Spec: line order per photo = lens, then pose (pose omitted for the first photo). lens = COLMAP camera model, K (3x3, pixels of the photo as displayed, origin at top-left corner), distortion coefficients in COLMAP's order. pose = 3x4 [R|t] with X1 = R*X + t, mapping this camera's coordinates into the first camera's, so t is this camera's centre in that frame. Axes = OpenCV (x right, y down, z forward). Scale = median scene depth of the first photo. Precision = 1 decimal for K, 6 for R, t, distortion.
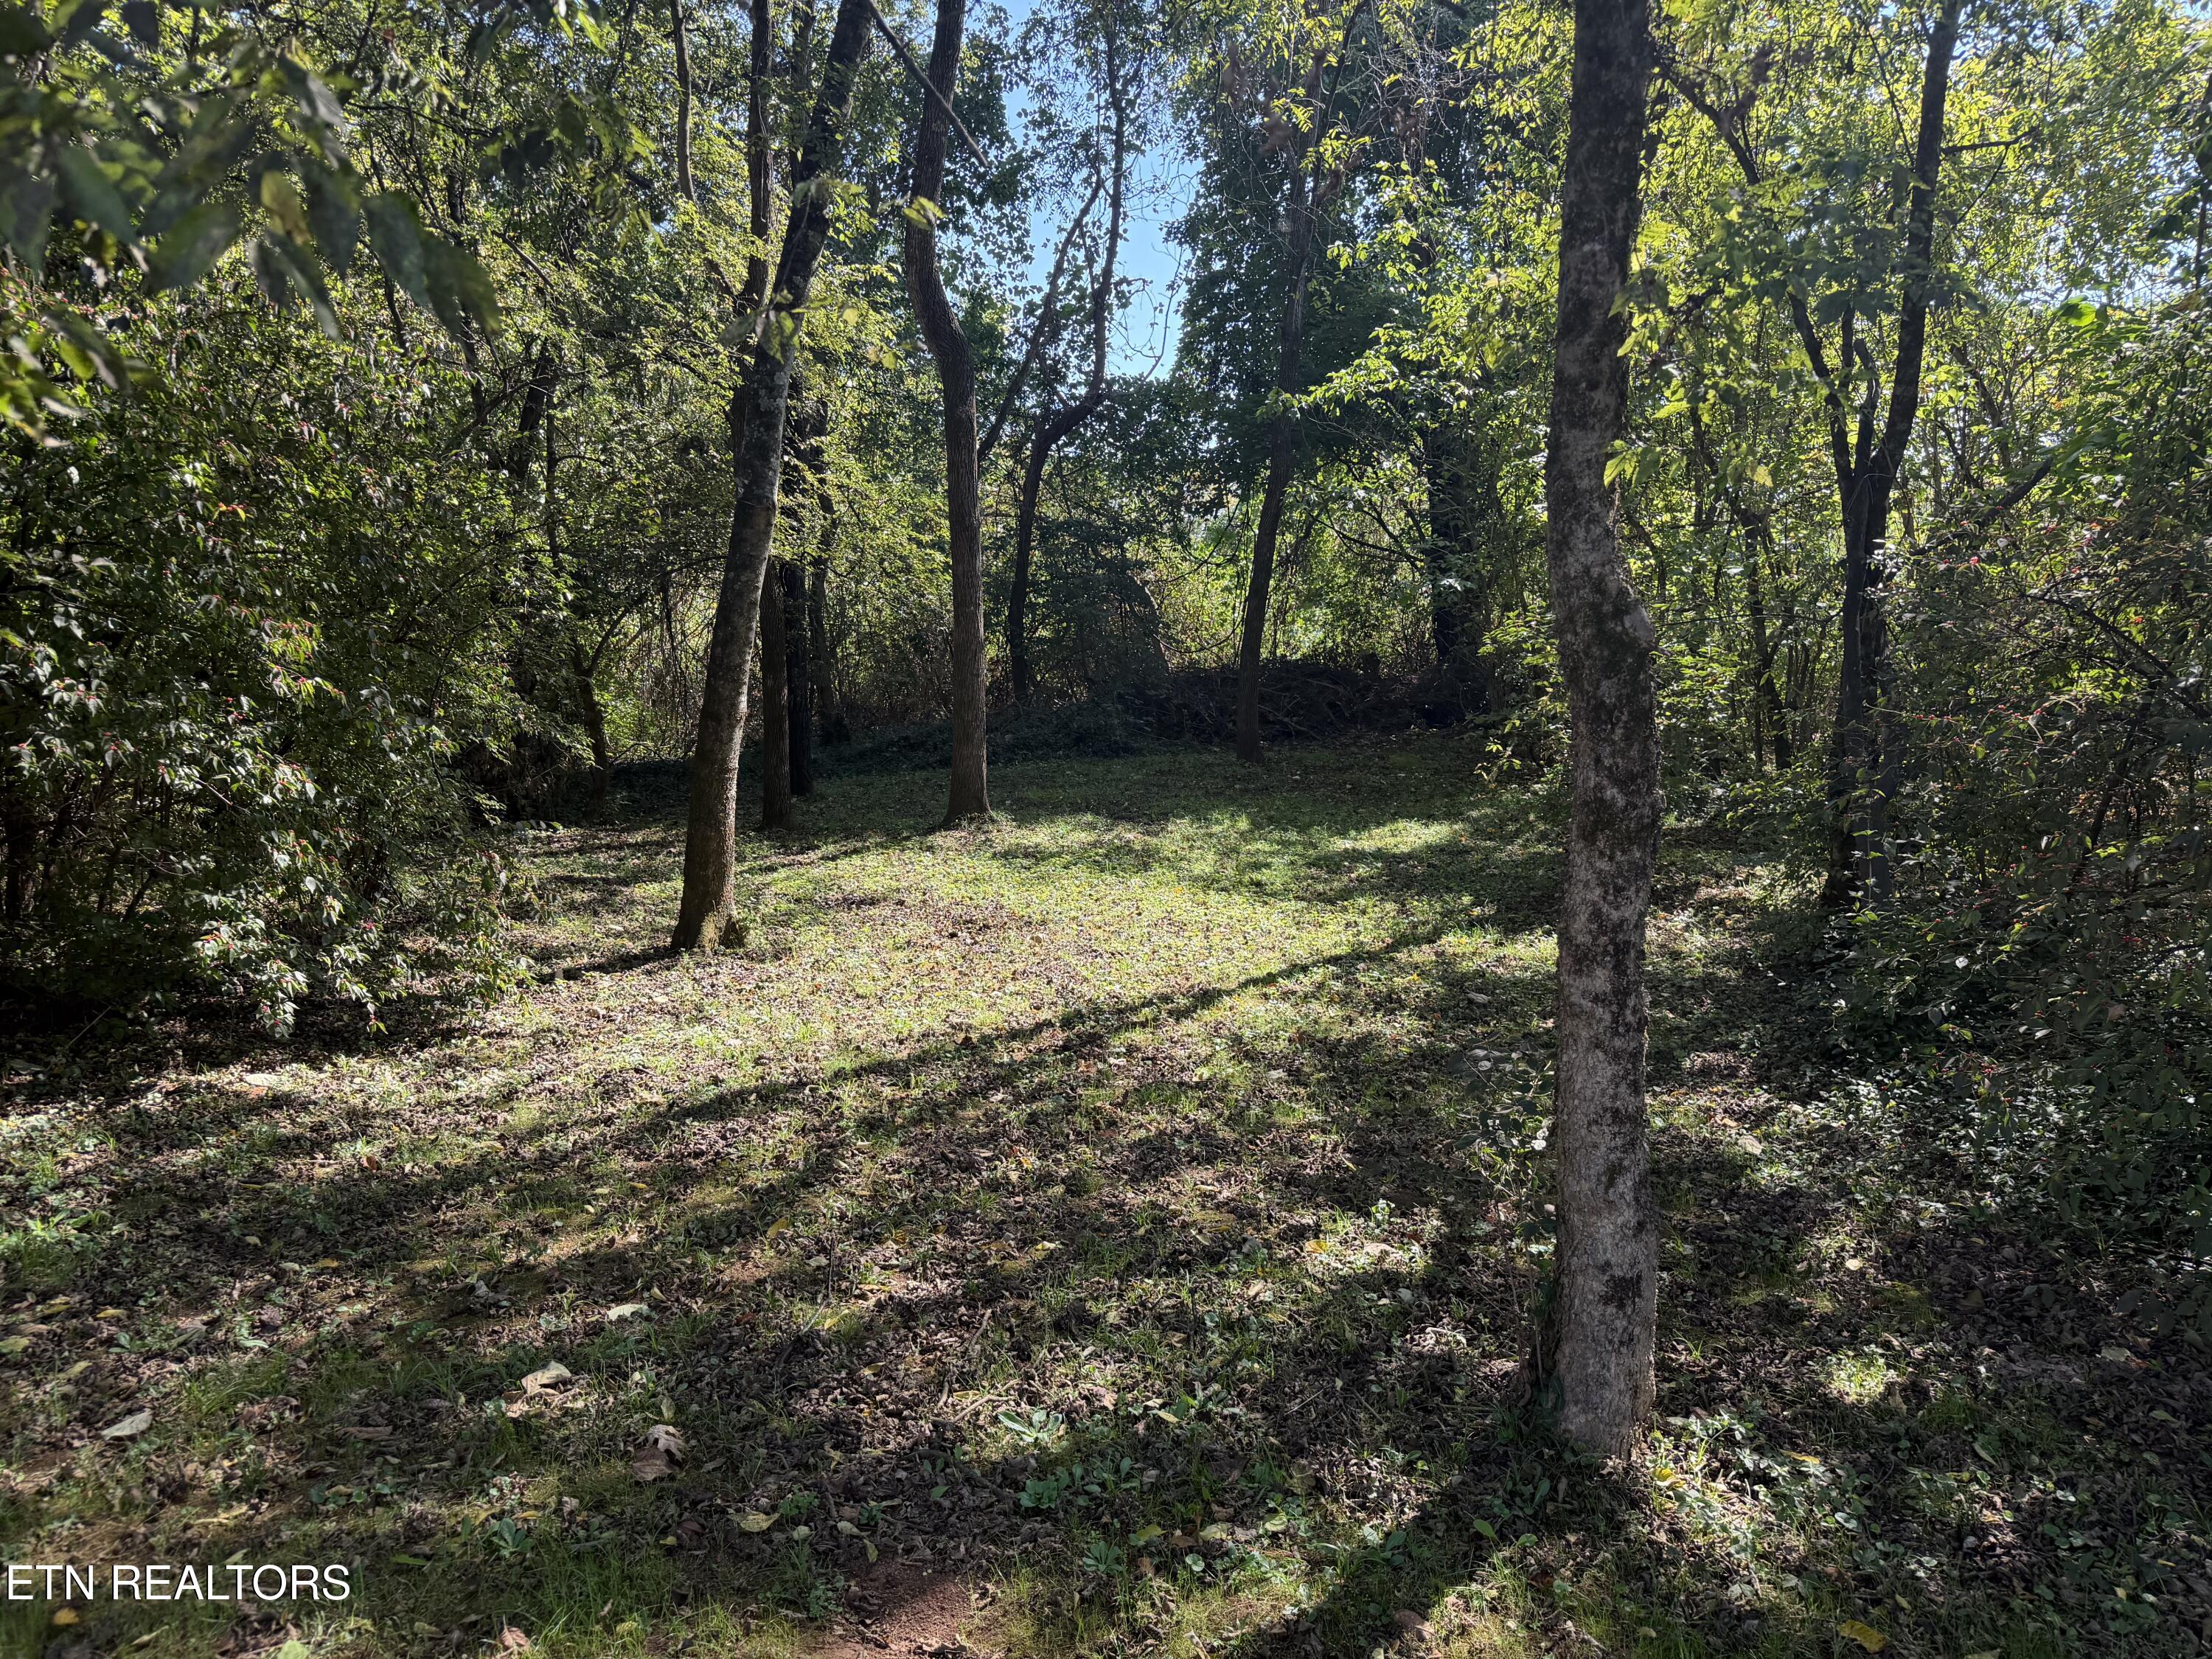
lens RADIAL K [[1542.3, 0, 1094.0], [0, 1542.3, 822.3], [0, 0, 1]] dist [0.186826, -0.341639]
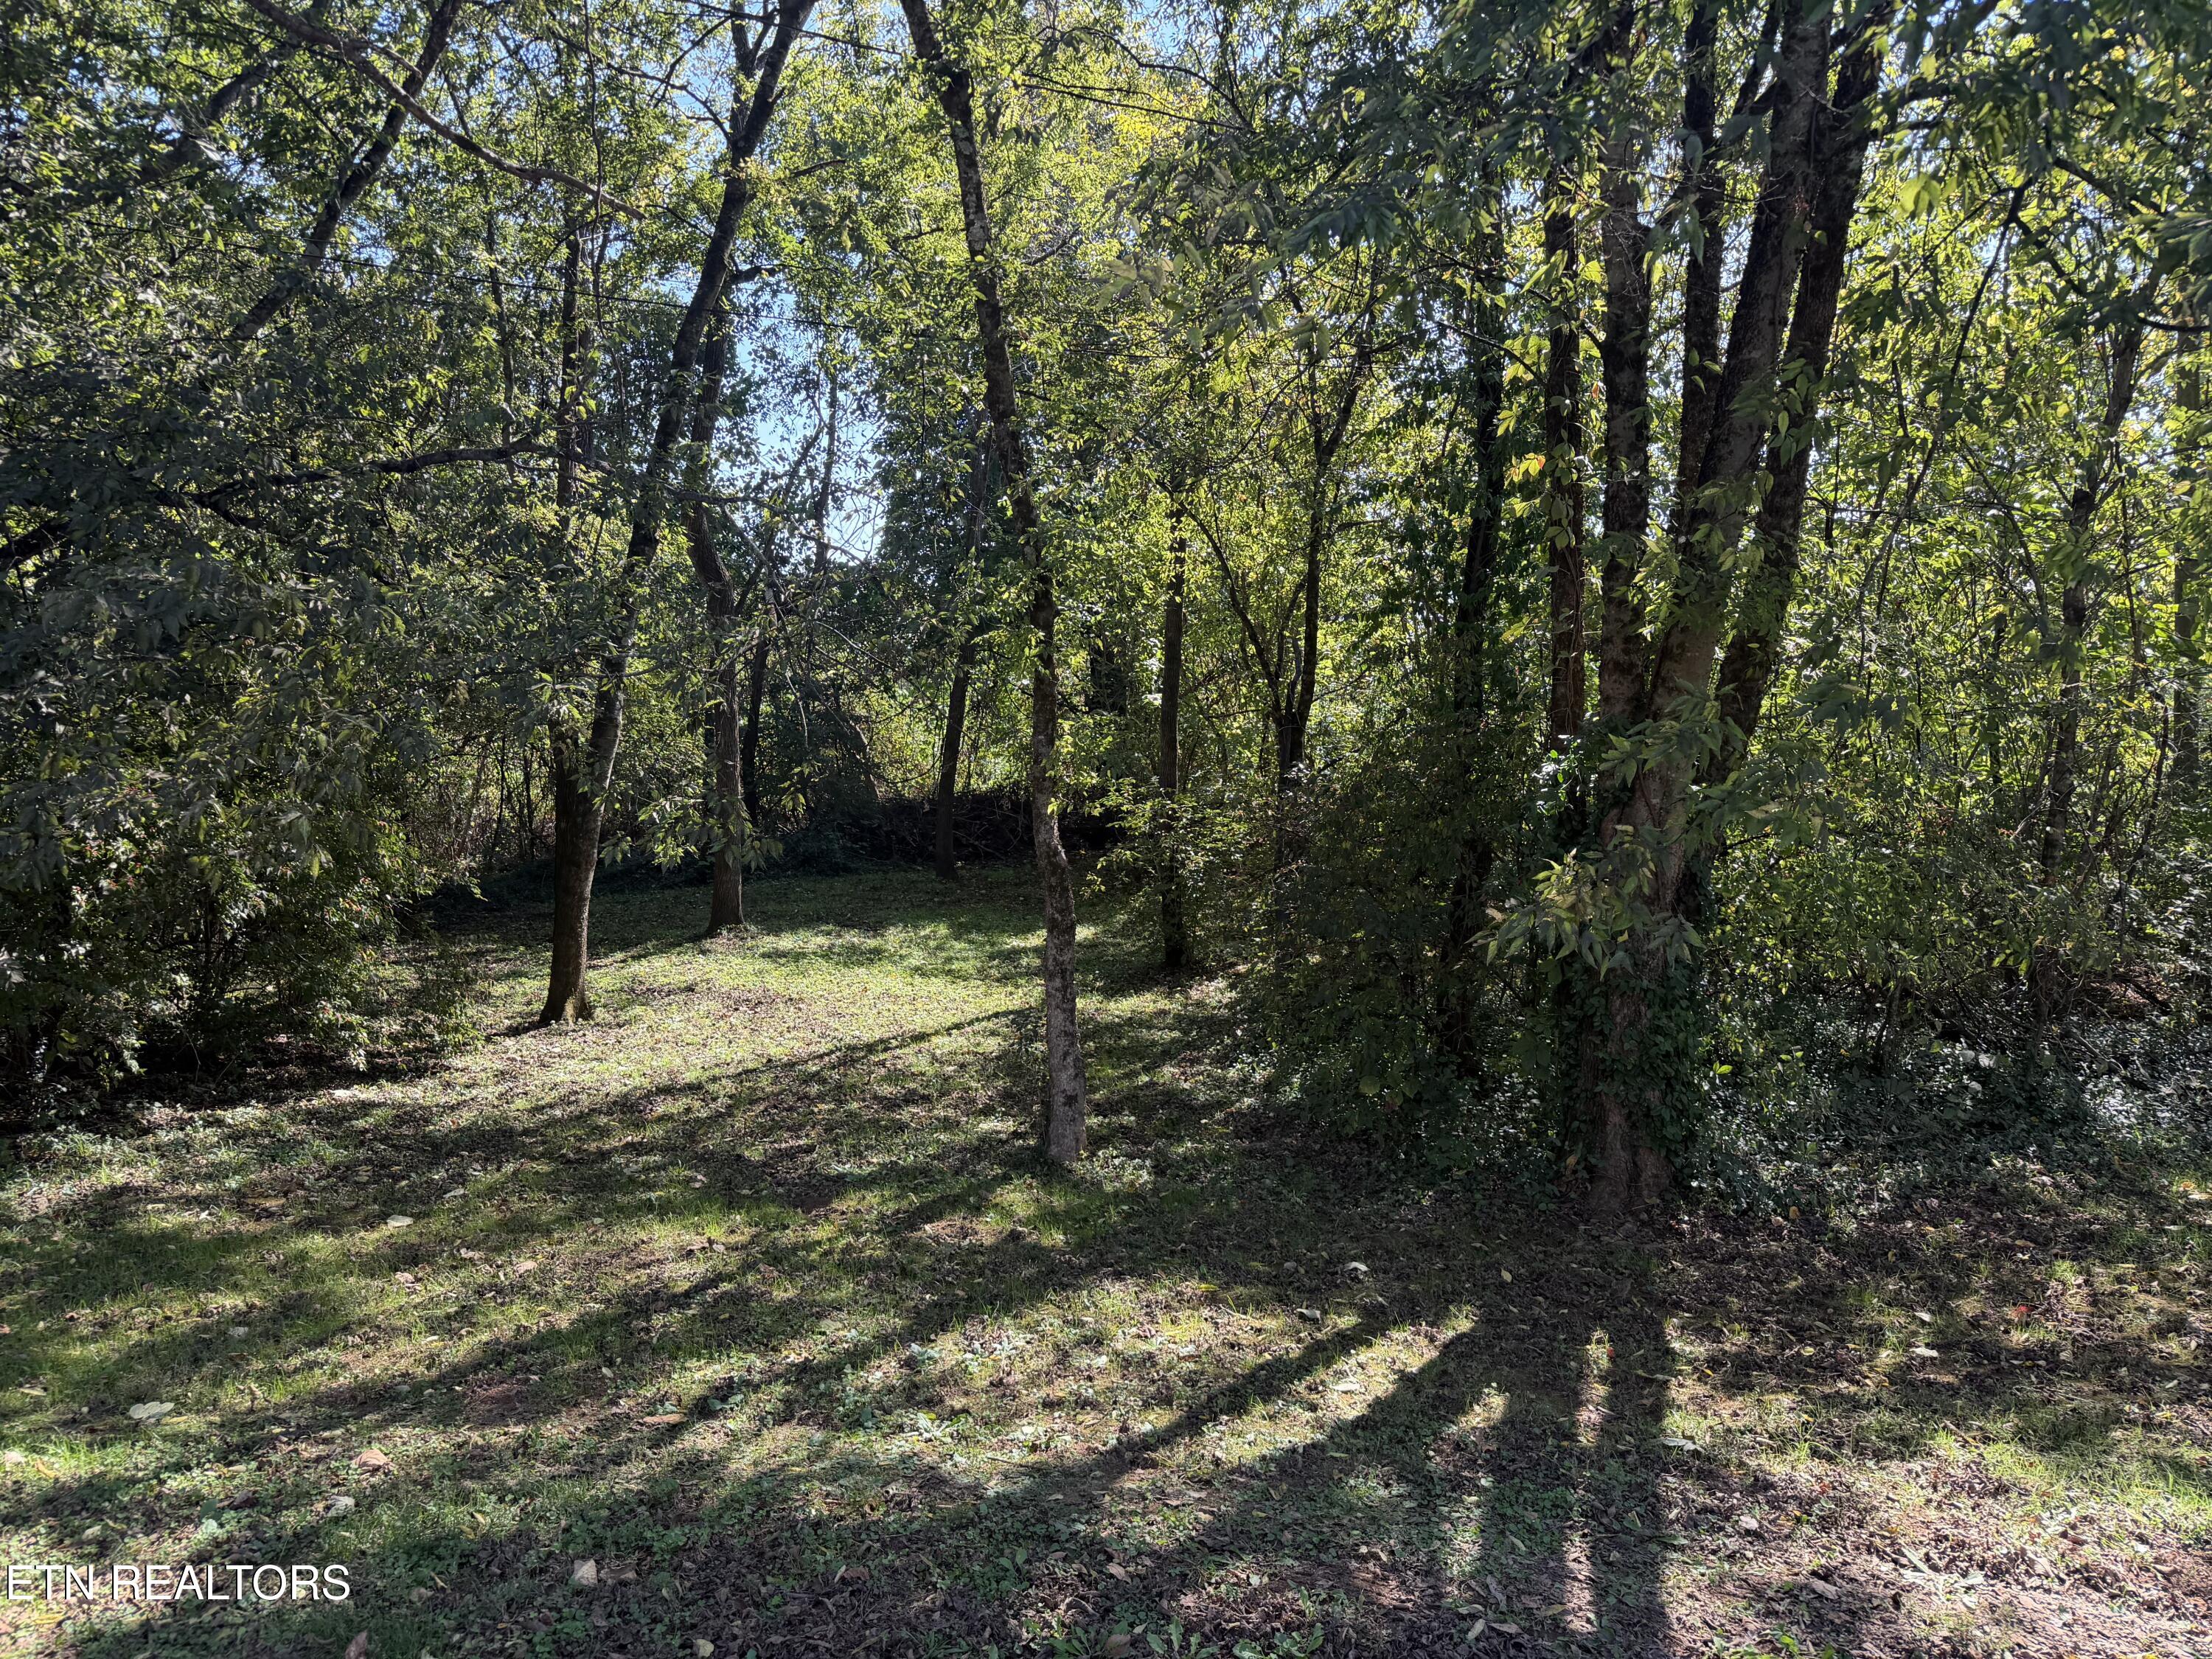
lens RADIAL K [[1544.4, 0, 1109.4], [0, 1544.4, 818.9], [0, 0, 1]] dist [0.196510, -0.333965]
pose [[0.979758, -0.003852, 0.200146, -0.025660], [0.017425, 0.997661, -0.066097, -0.001370], [-0.199423, 0.068247, 0.977534, -0.298277]]
